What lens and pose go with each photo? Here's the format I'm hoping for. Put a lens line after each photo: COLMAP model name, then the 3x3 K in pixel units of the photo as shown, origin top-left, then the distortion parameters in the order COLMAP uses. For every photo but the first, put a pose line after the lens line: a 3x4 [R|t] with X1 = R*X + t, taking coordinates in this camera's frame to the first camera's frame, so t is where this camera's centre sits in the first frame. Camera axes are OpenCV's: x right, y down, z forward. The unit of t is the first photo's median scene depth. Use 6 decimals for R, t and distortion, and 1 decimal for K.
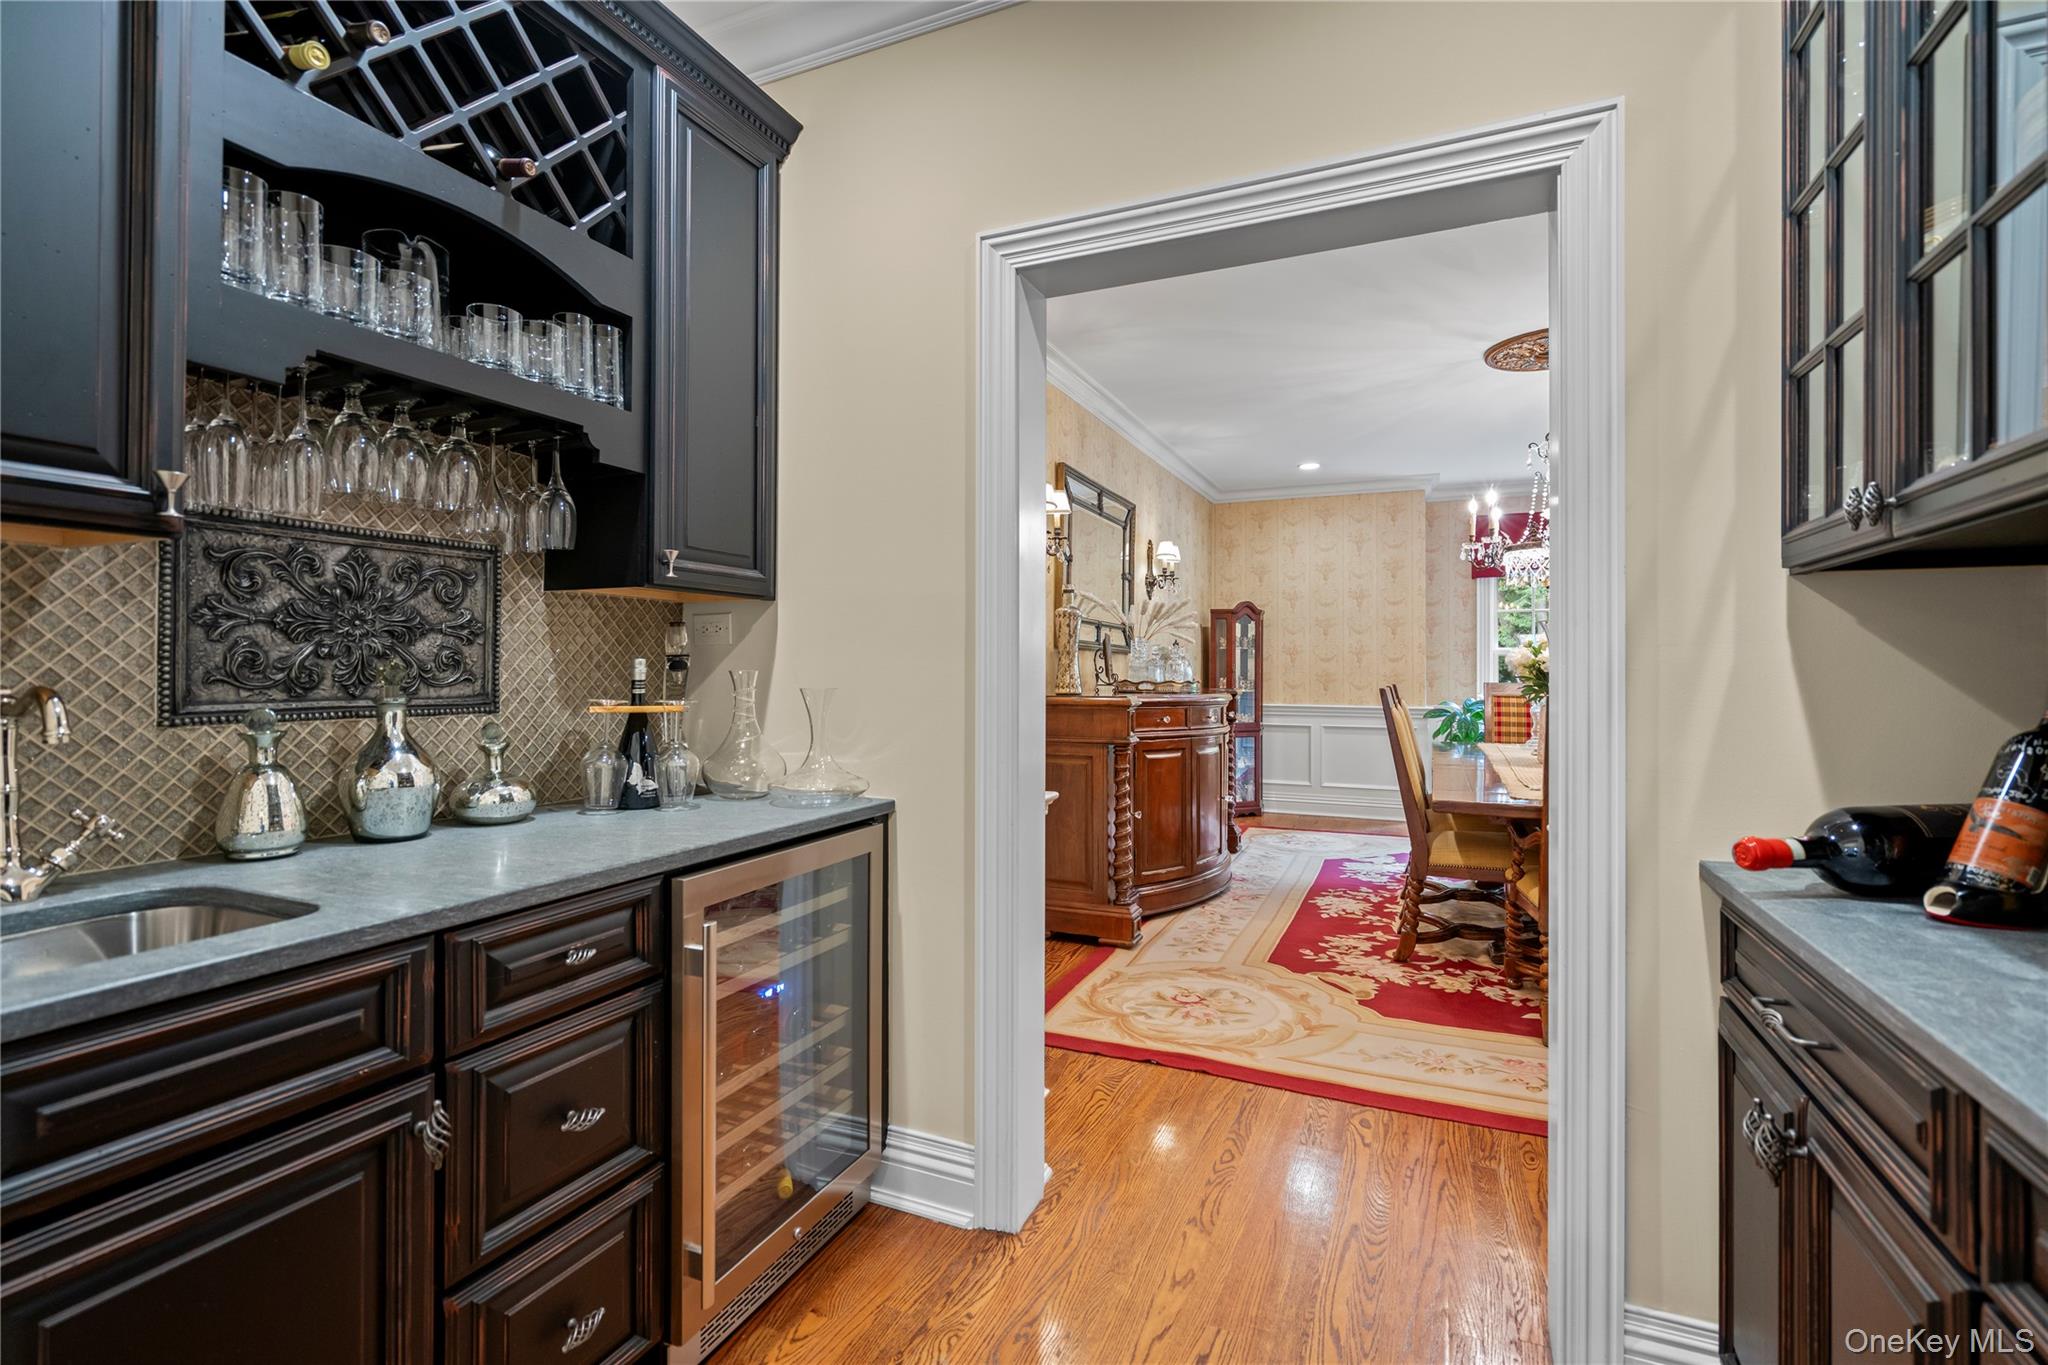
lens RADIAL K [[936.1, 0, 1016.3], [0, 936.1, 654.4], [0, 0, 1]] dist [-0.013801, 0.006921]
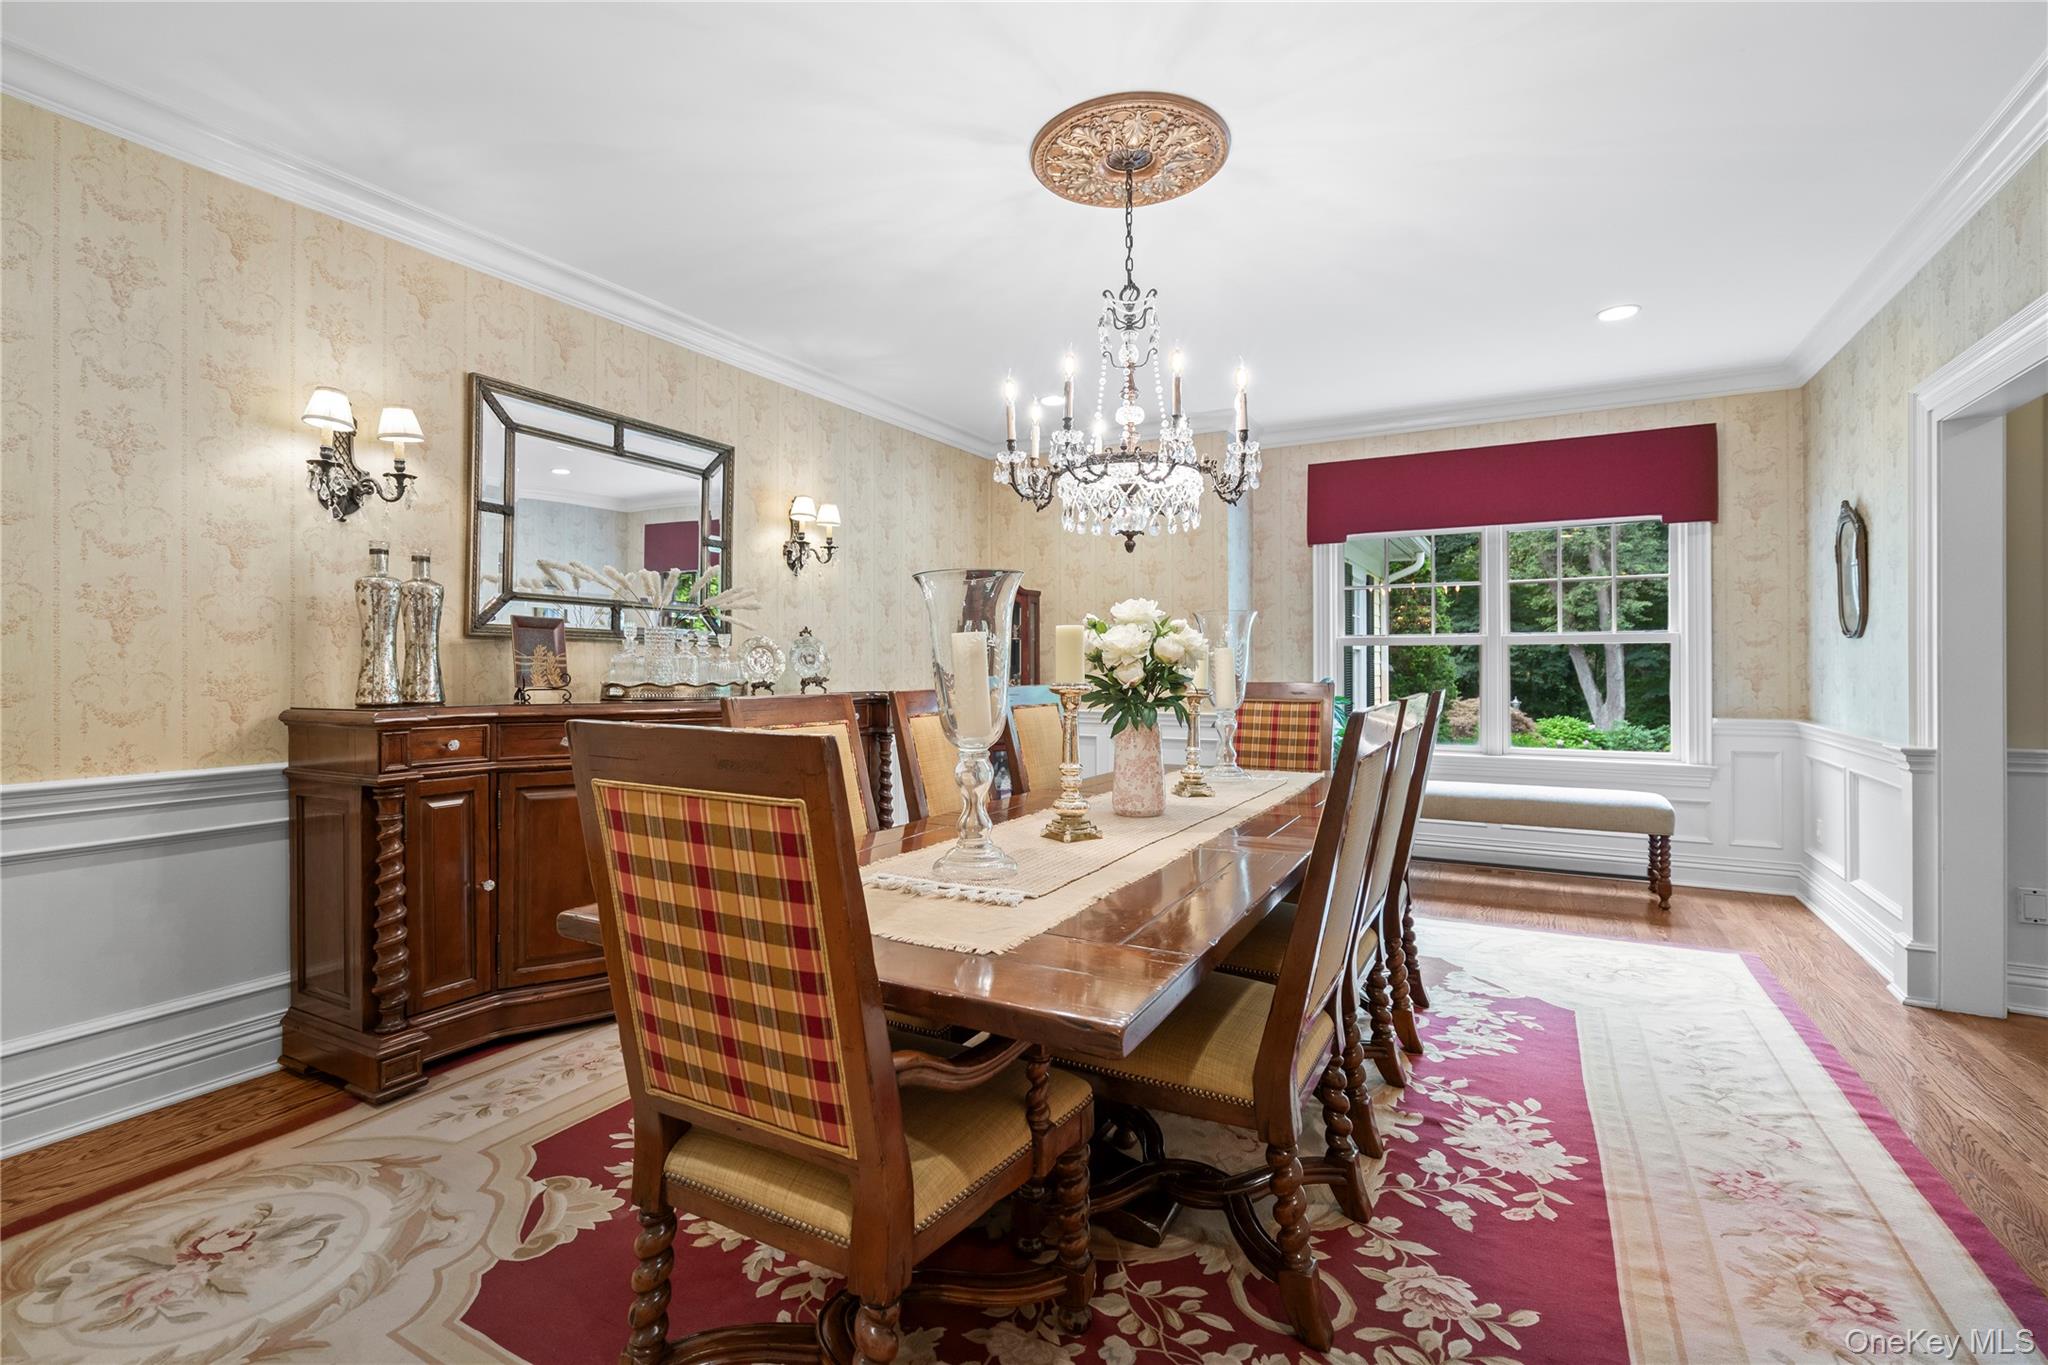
lens RADIAL K [[936.1, 0, 1016.3], [0, 936.1, 654.4], [0, 0, 1]] dist [-0.013801, 0.006921]
pose [[0.996072, -0.007281, -0.088244, 0.503074], [0.007586, 0.999966, 0.003122, 0.006576], [0.088219, -0.003779, 0.996094, 0.331509]]
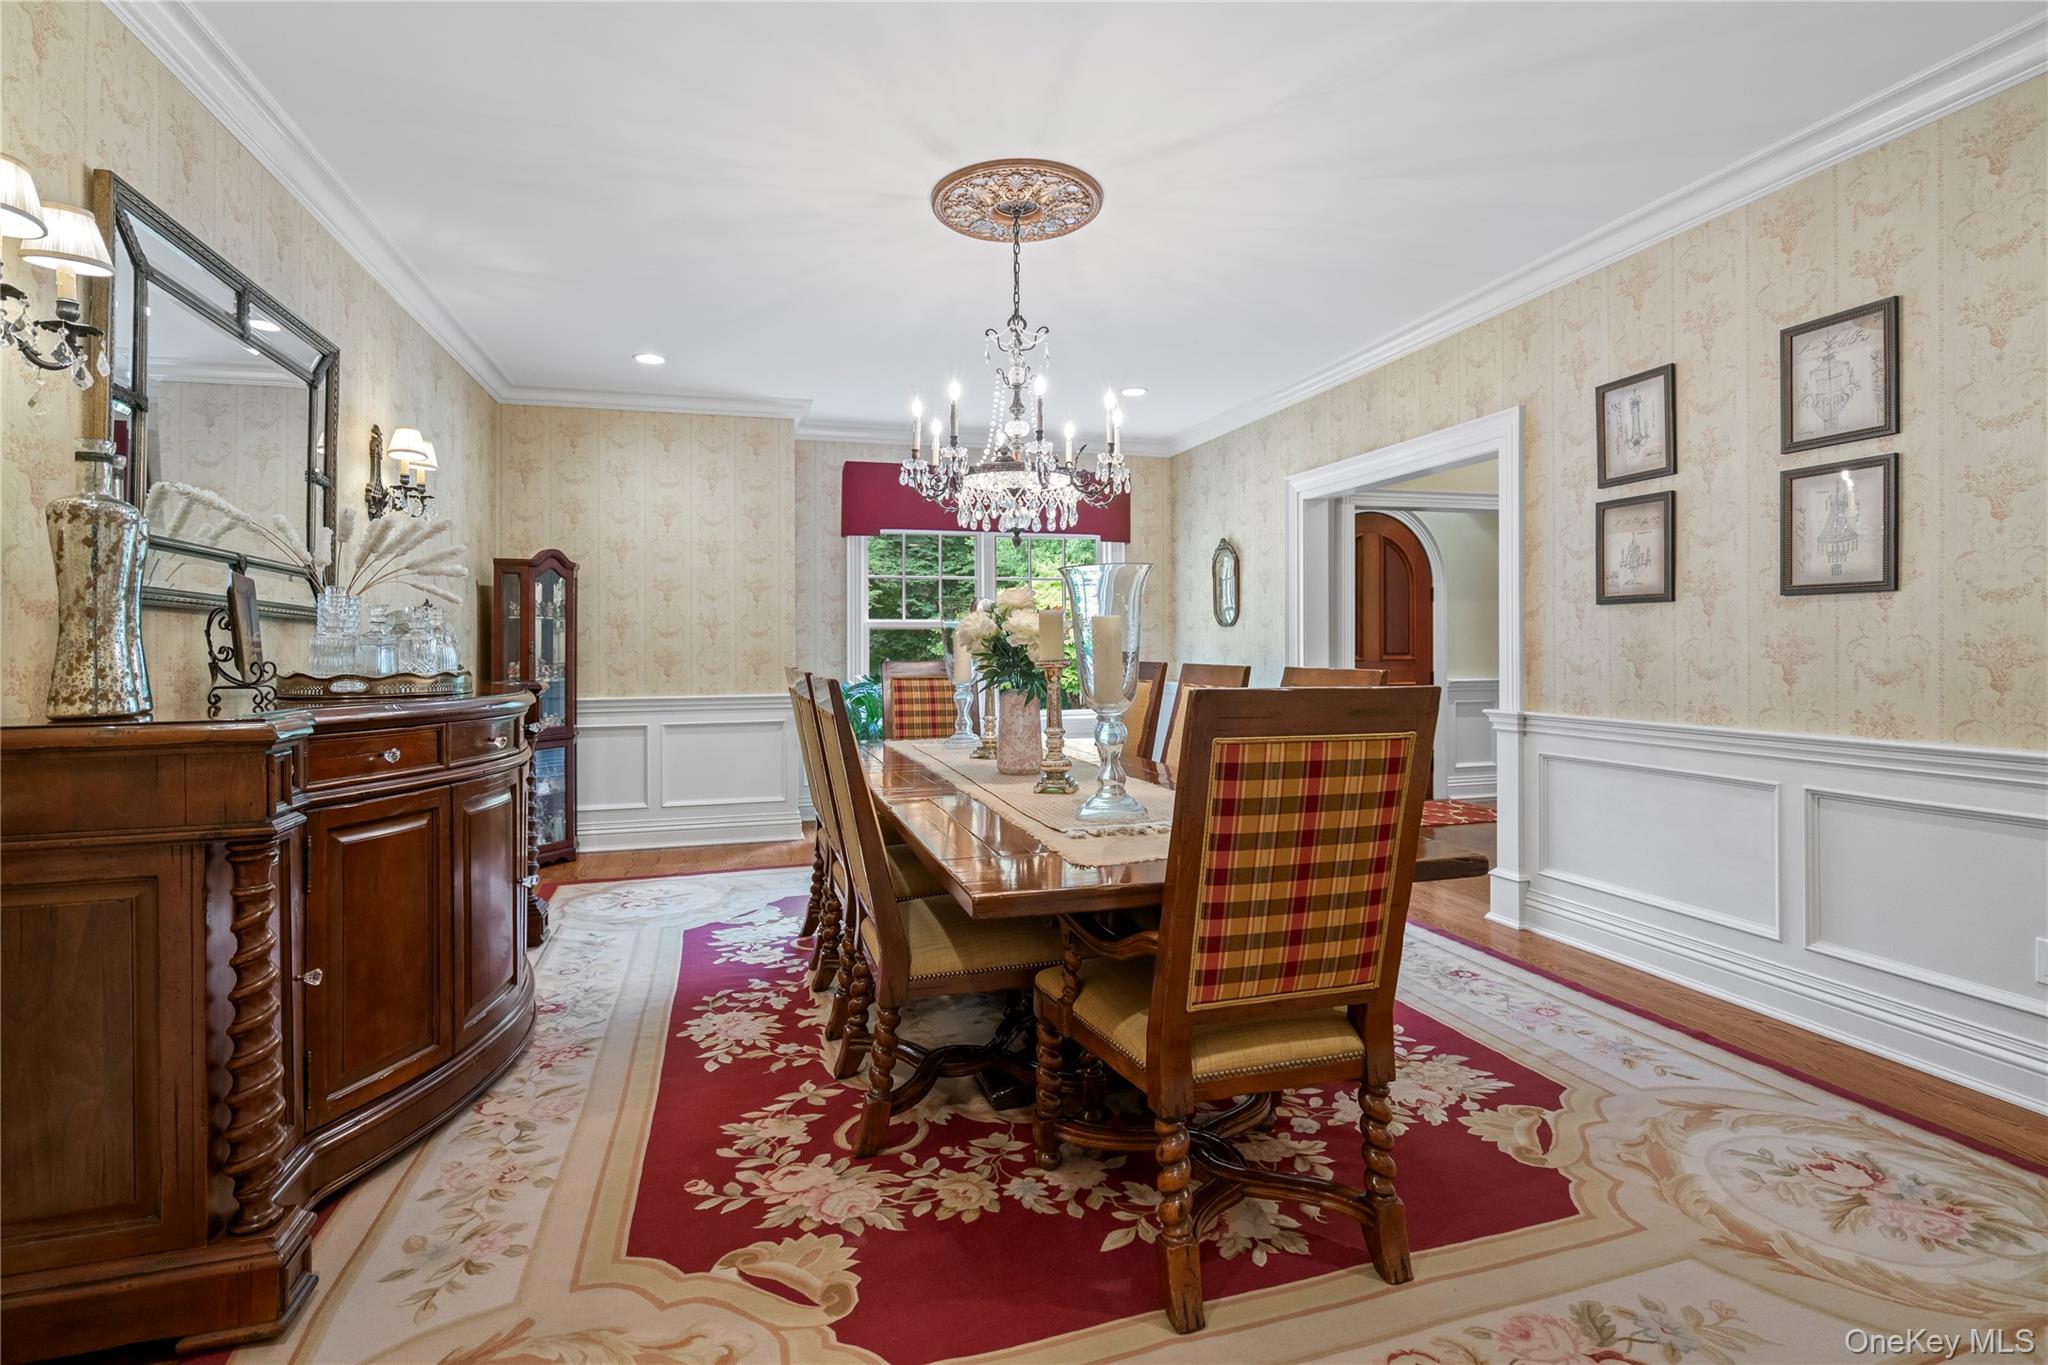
lens RADIAL K [[965.6, 0, 1014.7], [0, 965.6, 632.1], [0, 0, 1]] dist [-0.011349, 0.009067]
pose [[0.764967, -0.002208, 0.644066, 0.080970], [0.002349, 0.999997, 0.000639, 0.006279], [-0.644065, 0.001024, 0.764970, 0.385599]]
